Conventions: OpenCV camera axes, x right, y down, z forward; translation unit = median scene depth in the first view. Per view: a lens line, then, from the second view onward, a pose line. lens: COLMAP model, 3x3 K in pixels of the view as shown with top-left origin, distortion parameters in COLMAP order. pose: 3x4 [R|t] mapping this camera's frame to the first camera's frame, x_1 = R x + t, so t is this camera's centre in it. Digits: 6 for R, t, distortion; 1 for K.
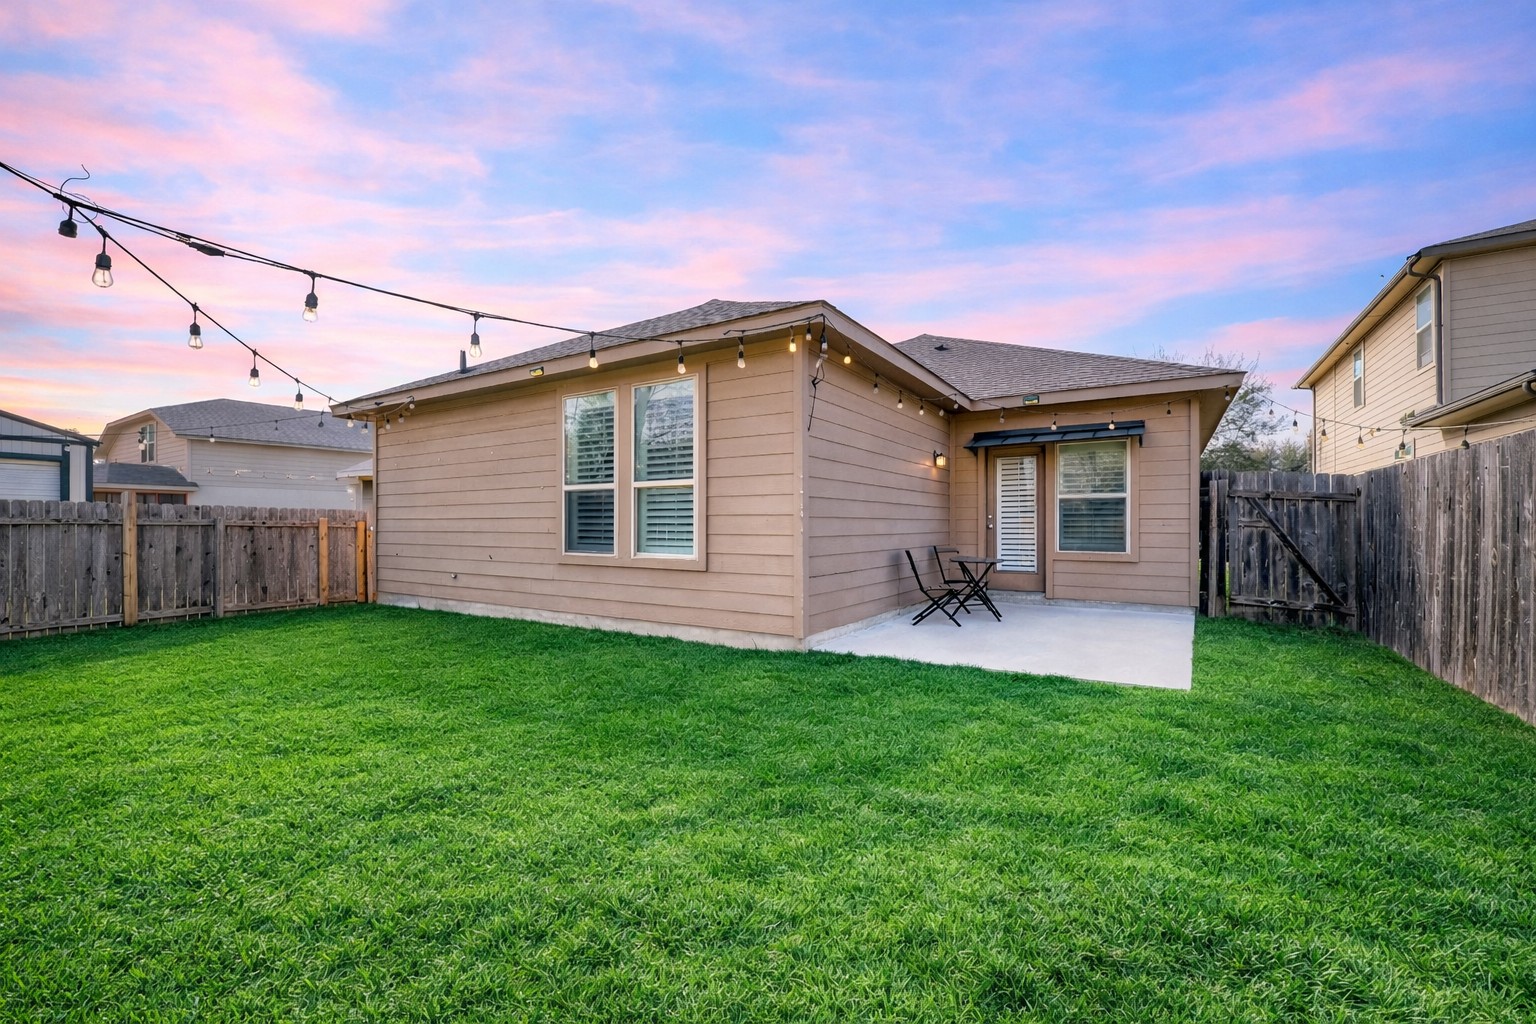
lens RADIAL K [[617.7, 0, 768.0], [0, 617.7, 512.0], [0, 0, 1]] dist [-0.001300, 0.000099]
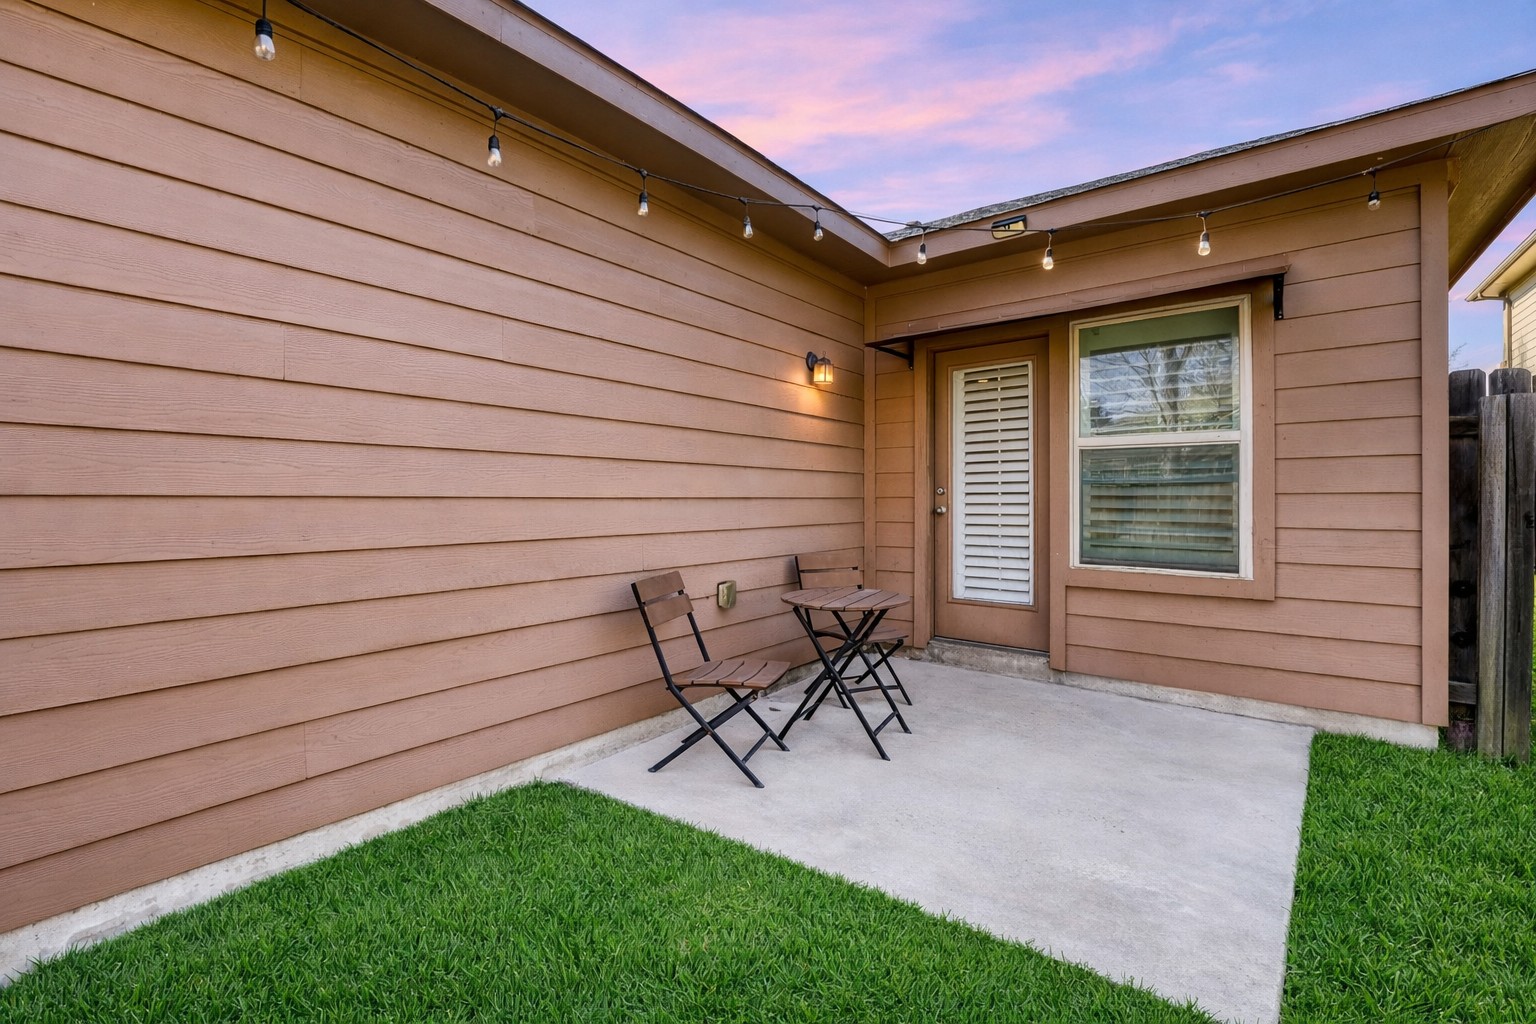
lens RADIAL K [[643.5, 0, 766.4], [0, 643.5, 478.7], [0, 0, 1]] dist [0.000424, 0.000217]
pose [[0.994493, -0.000610, -0.104806, 0.291105], [0.000748, 0.999999, 0.001283, -0.001547], [0.104805, -0.001355, 0.994492, 0.504205]]
